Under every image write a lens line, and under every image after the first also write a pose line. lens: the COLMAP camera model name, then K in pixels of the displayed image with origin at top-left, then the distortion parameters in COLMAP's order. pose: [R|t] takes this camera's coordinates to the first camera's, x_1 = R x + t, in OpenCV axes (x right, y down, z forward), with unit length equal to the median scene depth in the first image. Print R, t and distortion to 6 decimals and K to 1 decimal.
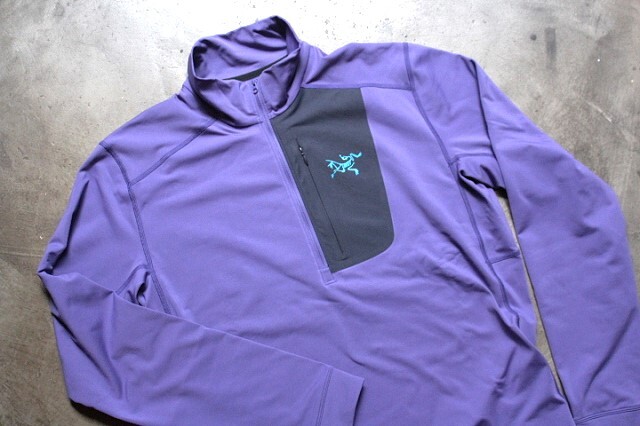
lens RADIAL K [[897.2, 0, 320.0], [0, 897.2, 213.0], [0, 0, 1]] dist [0.024927, -0.000413]
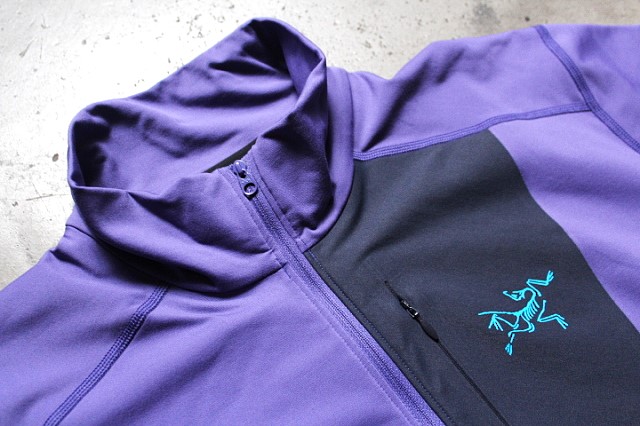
lens RADIAL K [[653.6, 0, 320.0], [0, 653.6, 213.0], [0, 0, 1]] dist [-0.157215, -0.001234]
pose [[0.961449, -0.252613, 0.108641, -0.075113], [0.271118, 0.936831, -0.221006, -0.056233], [-0.045949, 0.241940, 0.969203, 0.720433]]
